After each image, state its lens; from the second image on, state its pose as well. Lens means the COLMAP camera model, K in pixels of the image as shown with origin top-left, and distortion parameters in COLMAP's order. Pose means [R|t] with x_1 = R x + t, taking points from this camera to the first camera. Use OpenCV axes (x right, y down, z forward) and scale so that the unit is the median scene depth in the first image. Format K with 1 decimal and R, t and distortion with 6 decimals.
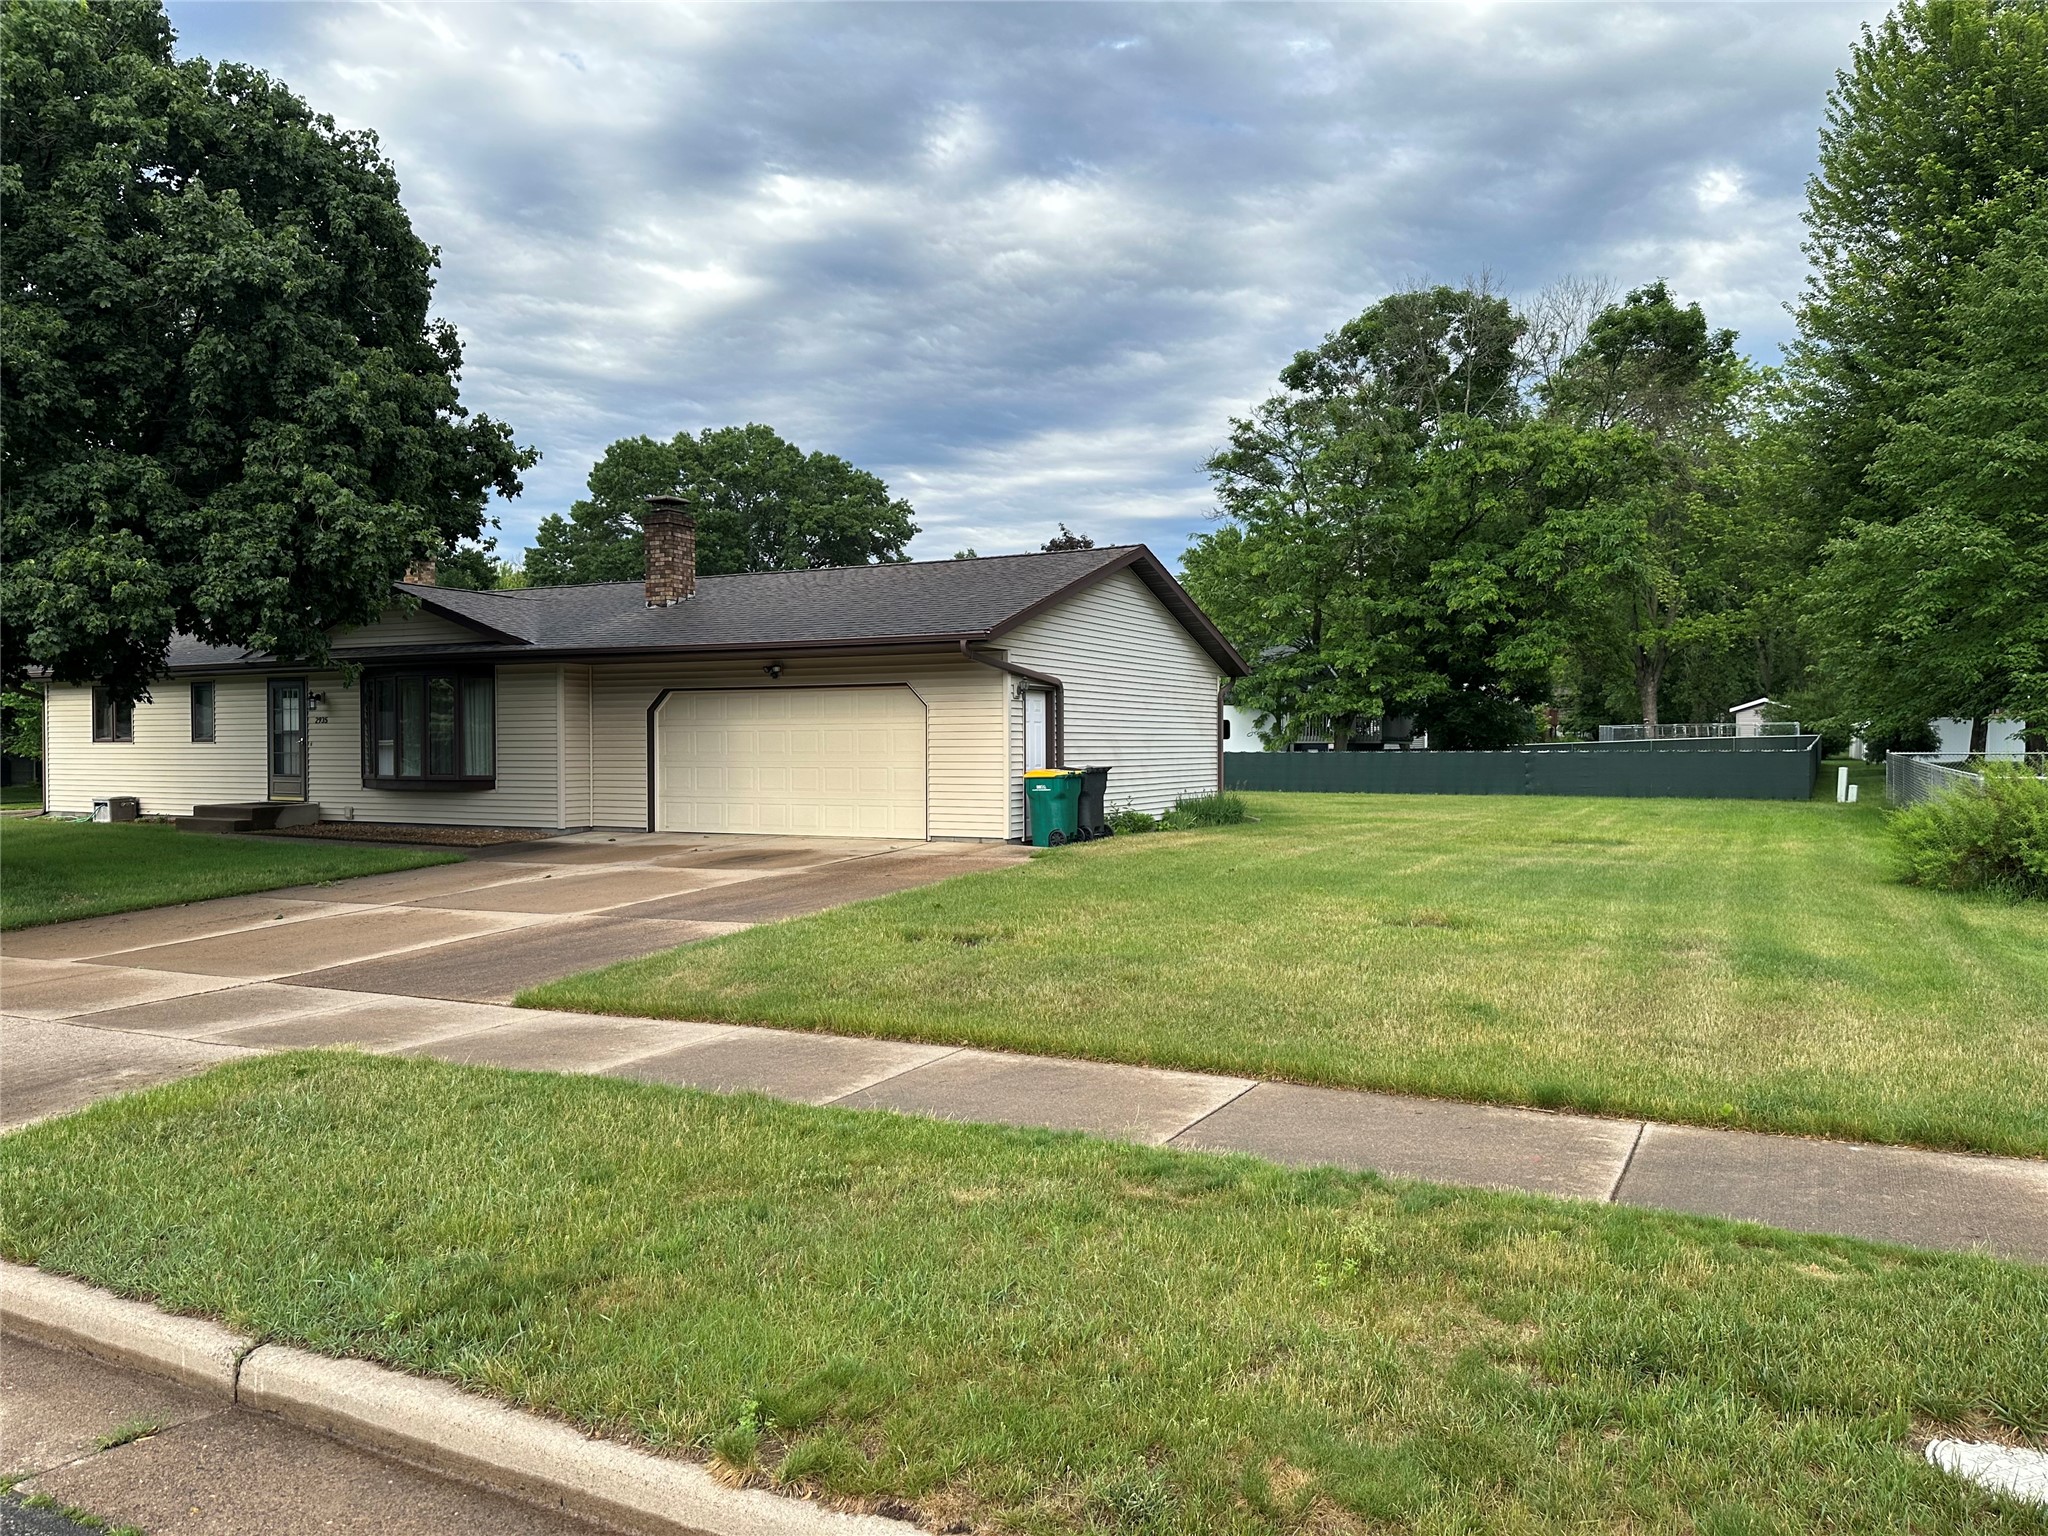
lens RADIAL K [[1471.7, 0, 1024.0], [0, 1471.7, 768.0], [0, 0, 1]] dist [0.063823, -0.096536]
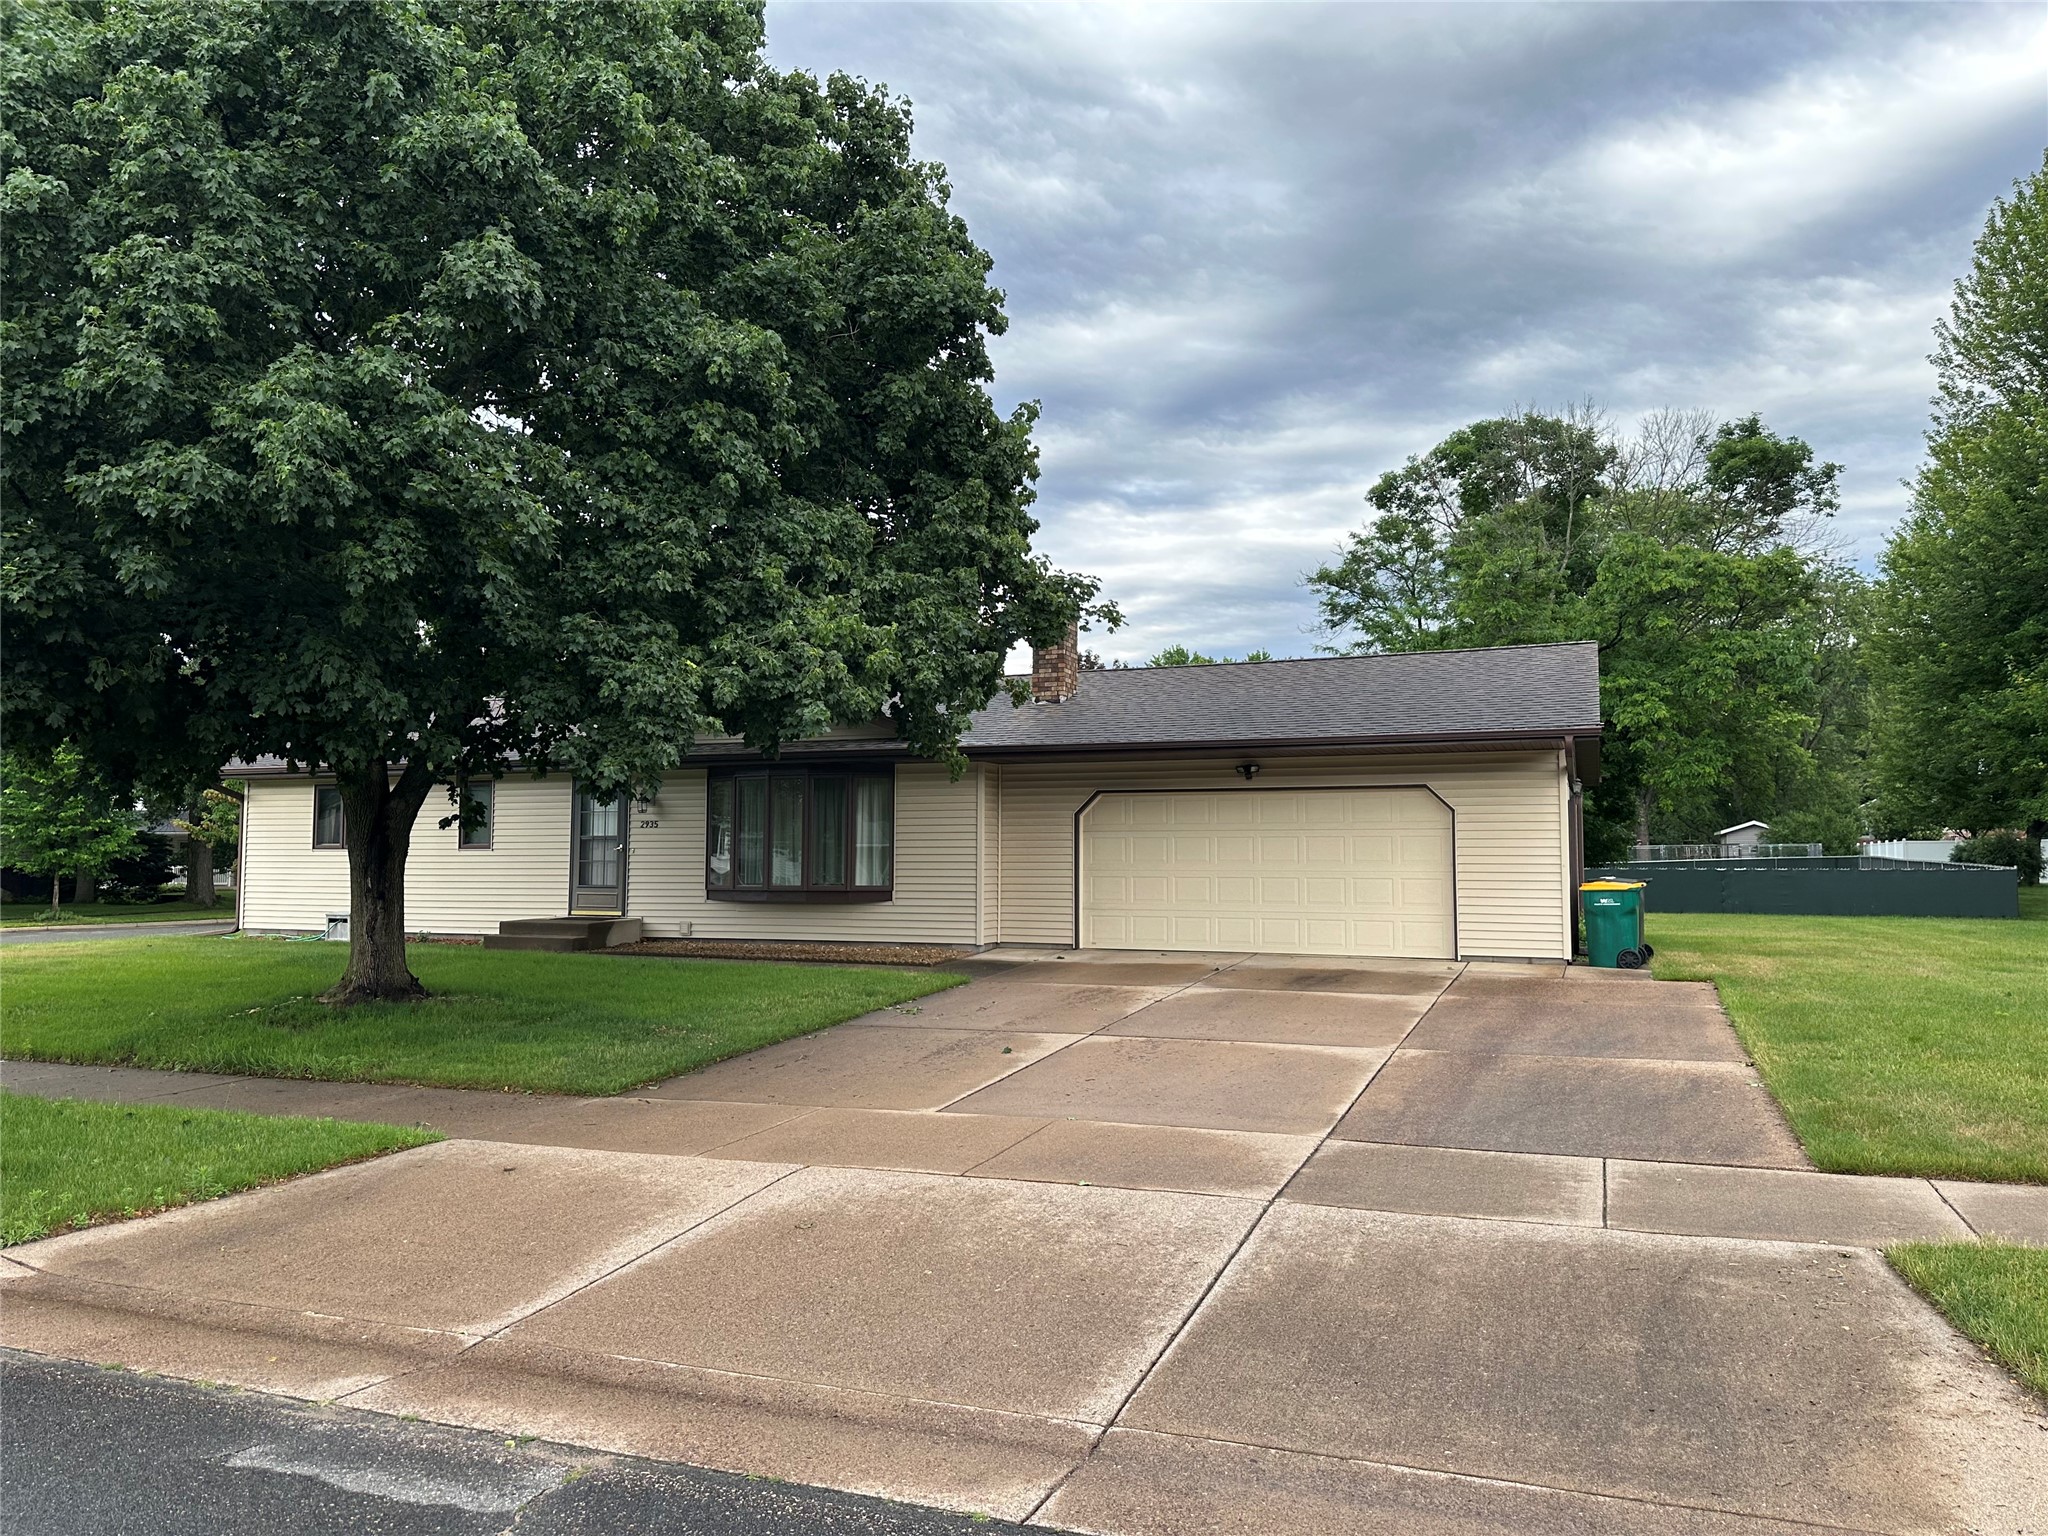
lens RADIAL K [[1471.7, 0, 1024.0], [0, 1471.7, 768.0], [0, 0, 1]] dist [0.063823, -0.096536]
pose [[0.993289, 0.011754, 0.115061, -0.343401], [-0.002292, 0.996628, -0.082021, 0.006296], [-0.115637, 0.081206, 0.989966, 0.089991]]
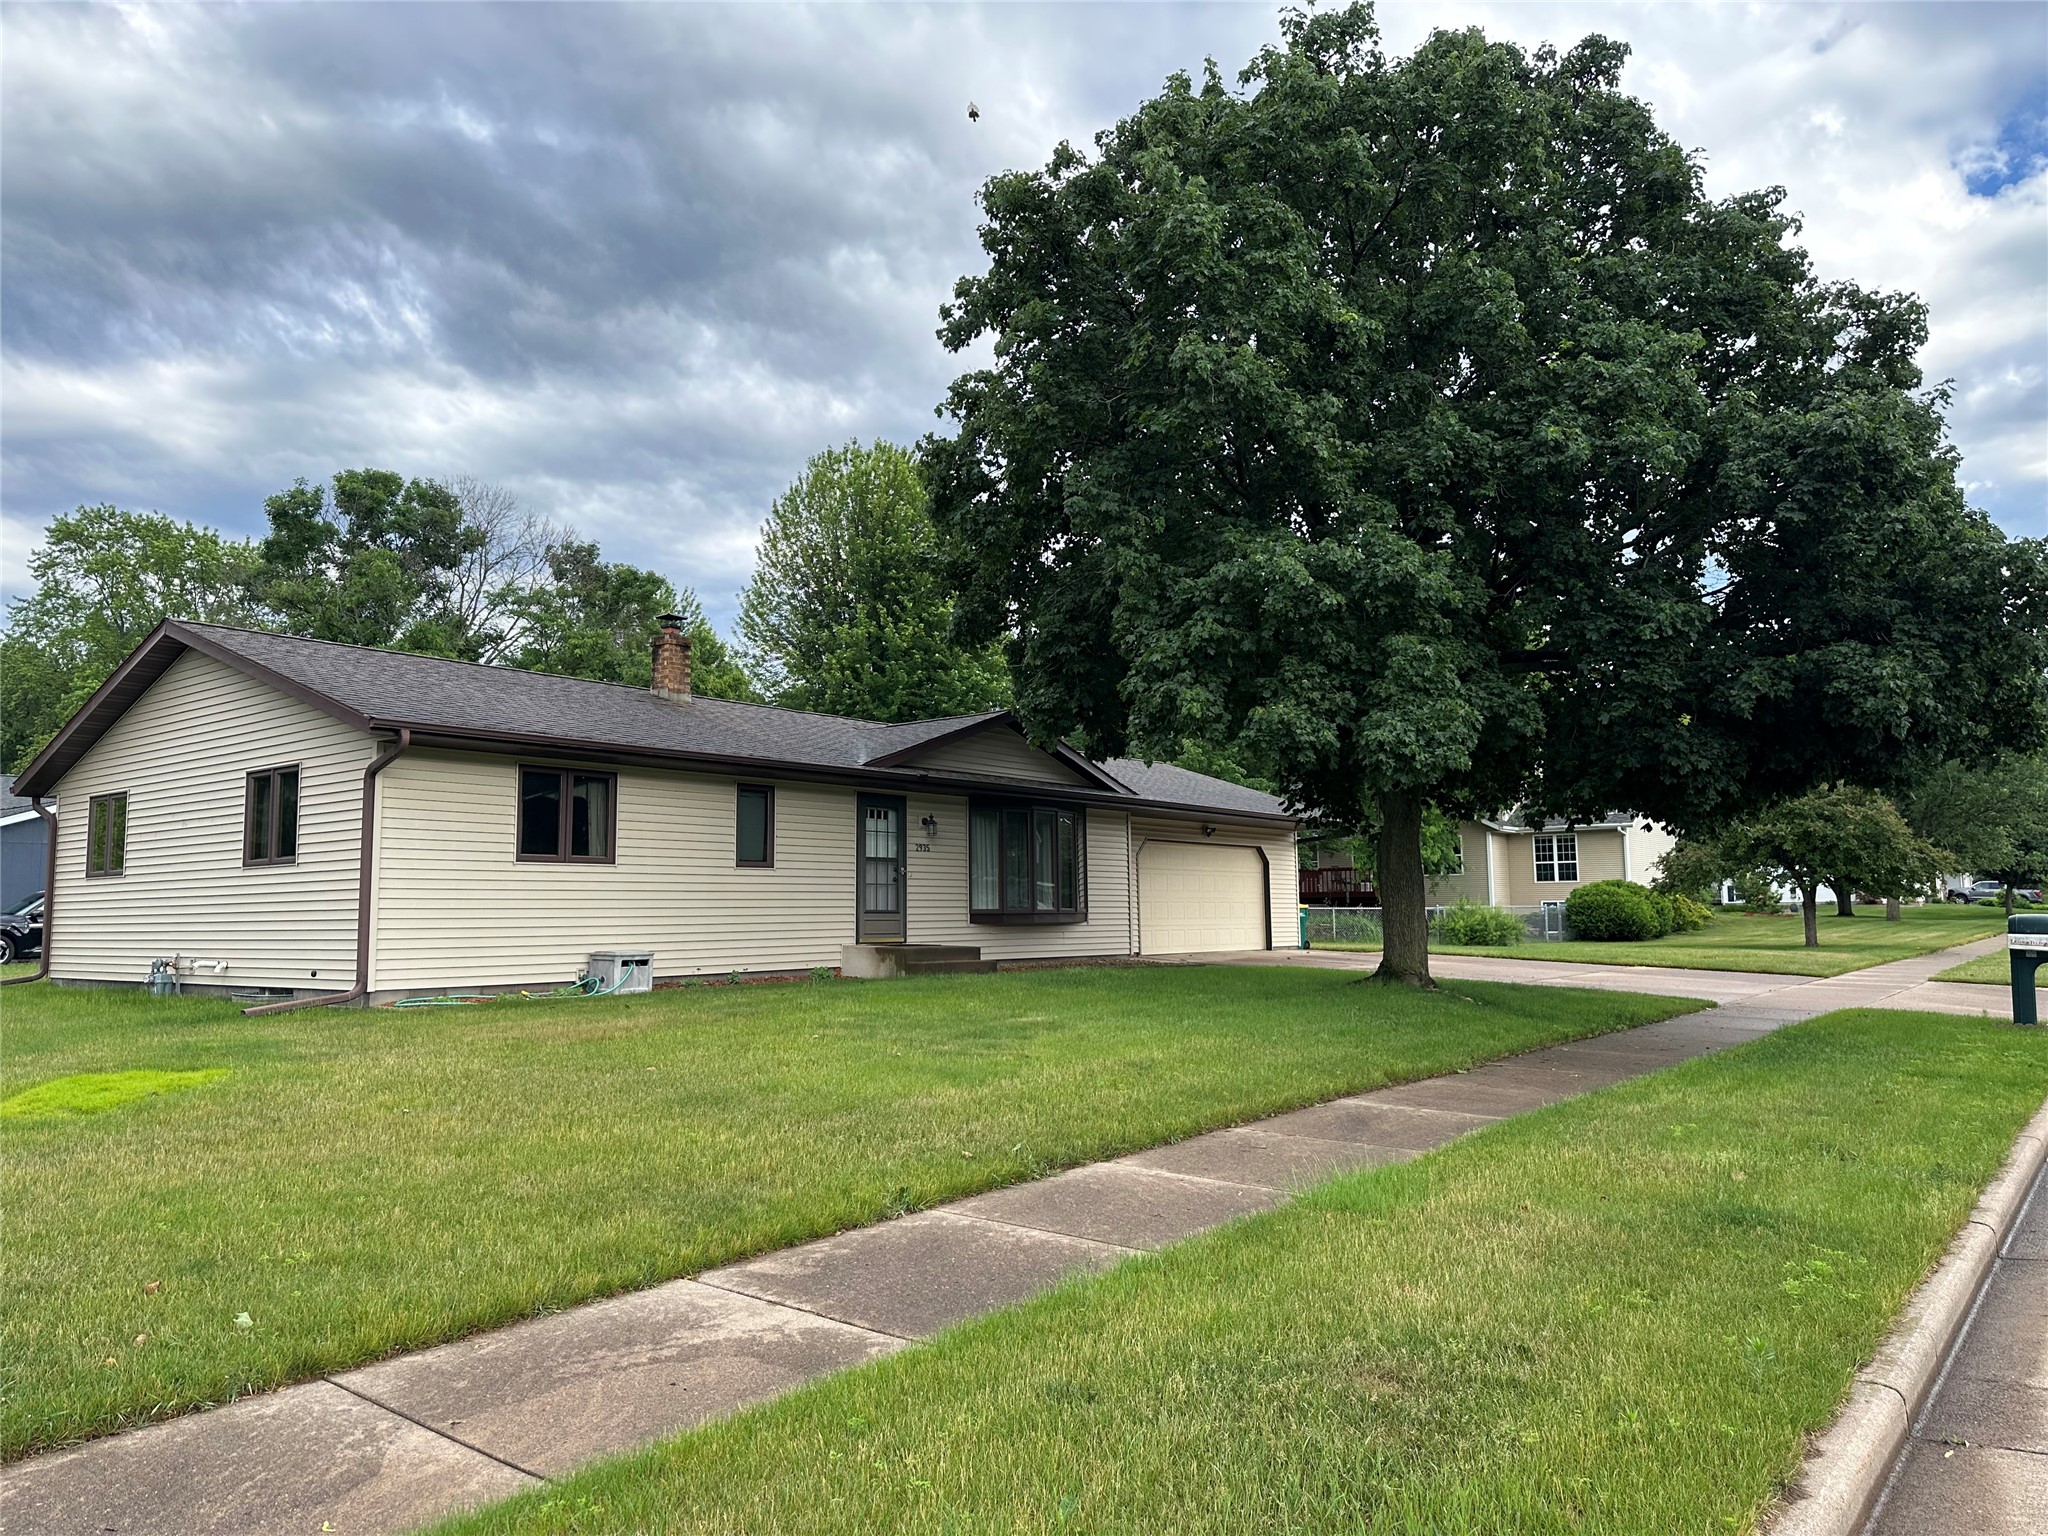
lens RADIAL K [[1471.7, 0, 1024.0], [0, 1471.7, 768.0], [0, 0, 1]] dist [0.063823, -0.096536]
pose [[0.203980, 0.103053, 0.973536, -1.284247], [0.024578, 0.993591, -0.110326, 0.018217], [-0.978667, 0.046432, 0.200140, 0.747221]]
